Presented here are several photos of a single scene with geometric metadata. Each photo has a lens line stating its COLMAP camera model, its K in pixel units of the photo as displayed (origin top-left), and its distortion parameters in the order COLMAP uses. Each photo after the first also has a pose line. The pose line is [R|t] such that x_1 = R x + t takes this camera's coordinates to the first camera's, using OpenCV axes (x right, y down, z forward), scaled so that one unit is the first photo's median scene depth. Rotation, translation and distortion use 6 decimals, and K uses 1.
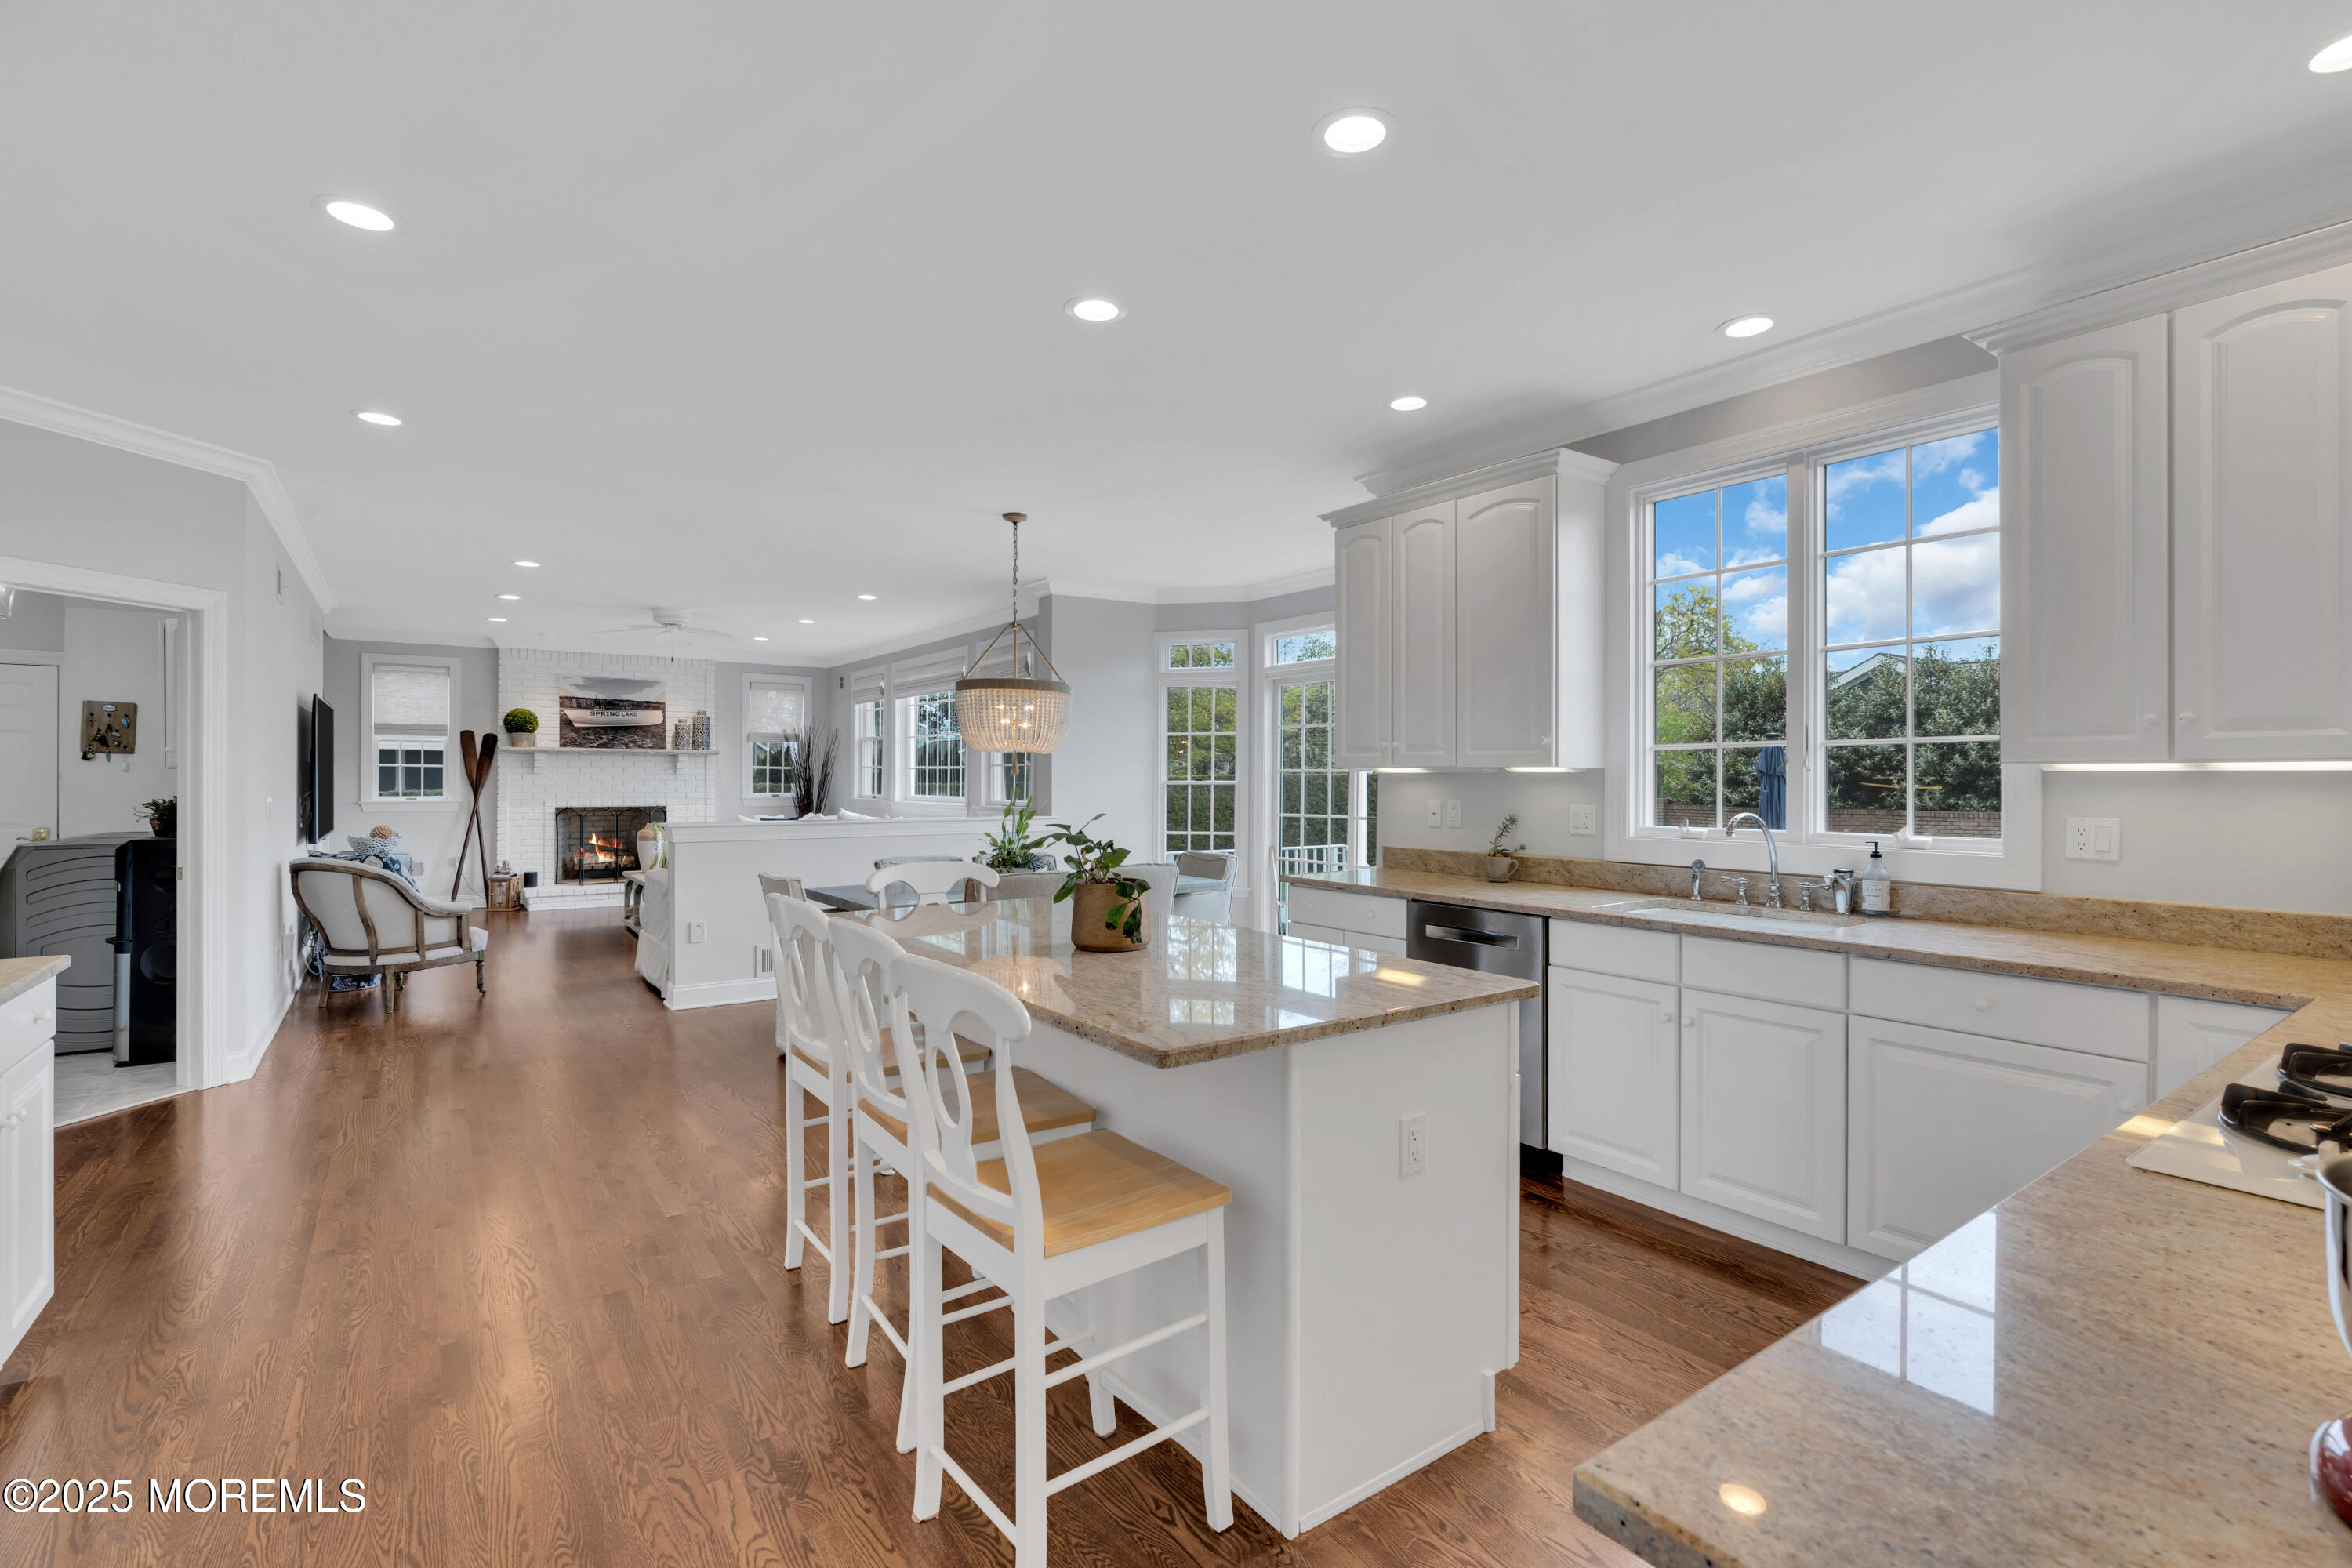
lens RADIAL K [[1081.1, 0, 1194.3], [0, 1081.1, 777.2], [0, 0, 1]] dist [0.003123, 0.000238]
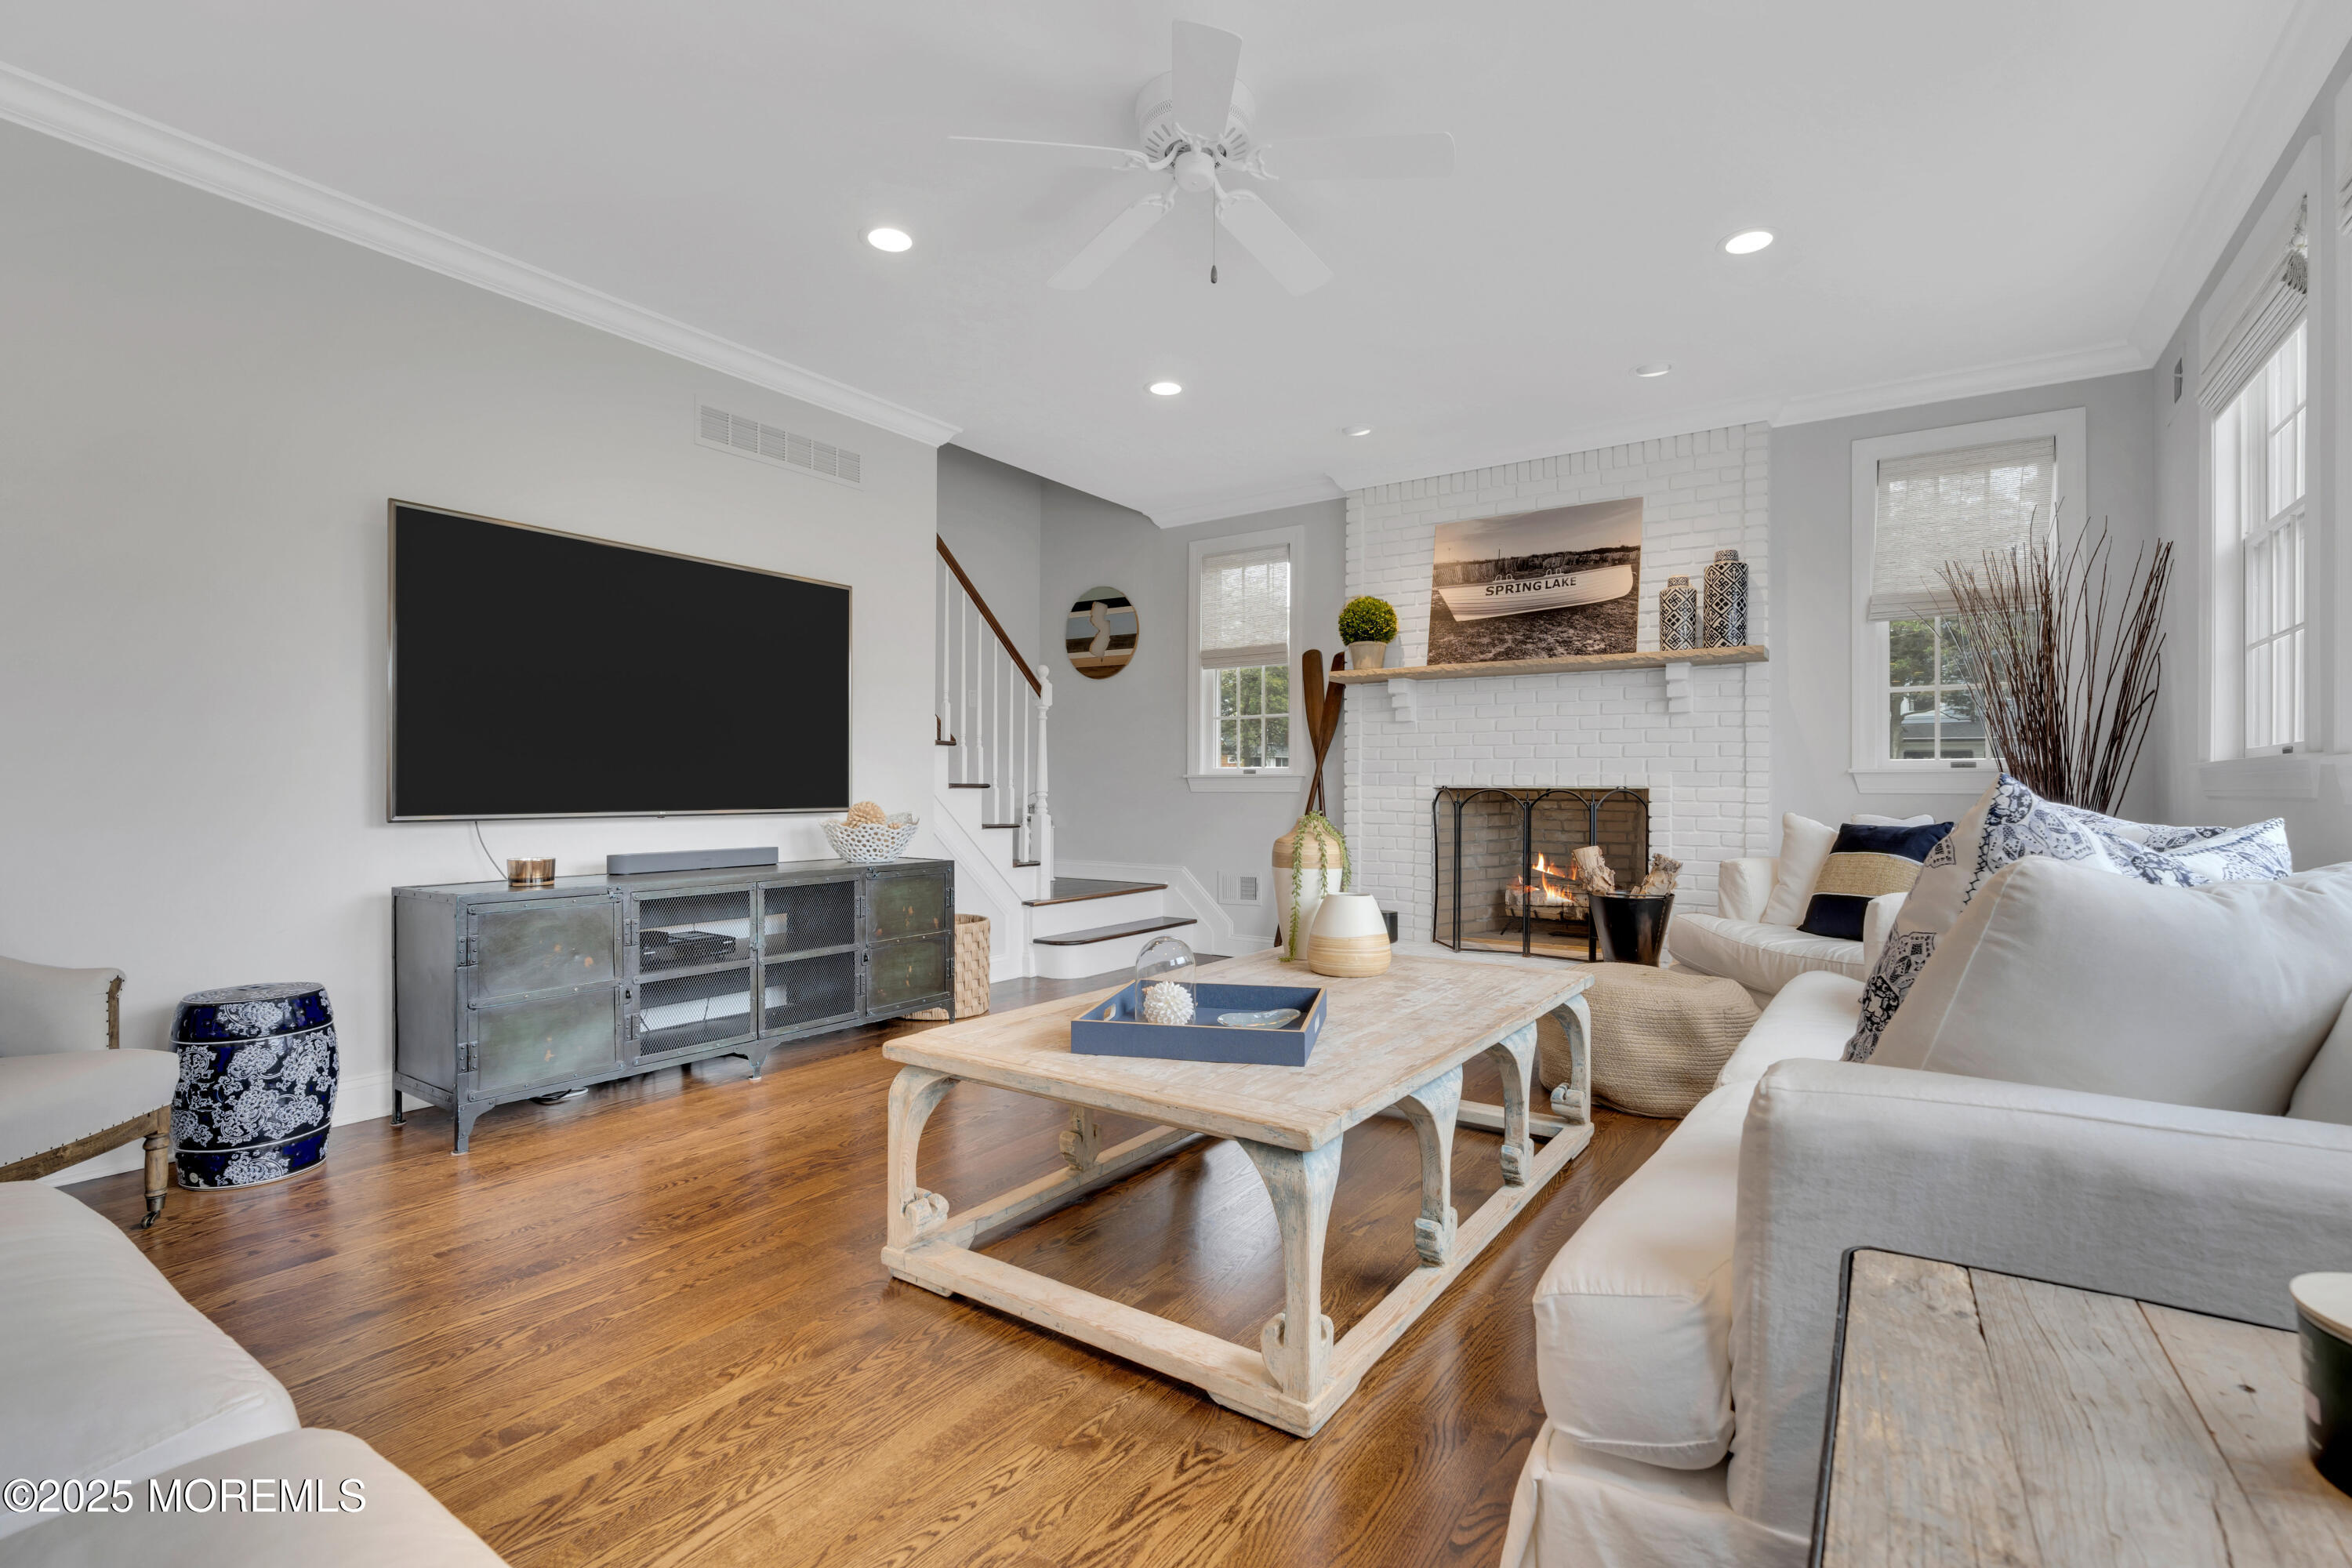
lens RADIAL K [[1081.9, 0, 1167.4], [0, 1081.9, 779.4], [0, 0, 1]] dist [-0.001135, 0.000211]
pose [[0.335943, -0.006868, -0.941857, -0.159624], [-0.001286, 0.999969, -0.007750, 0.028513], [0.941881, 0.003815, 0.335924, 0.722663]]
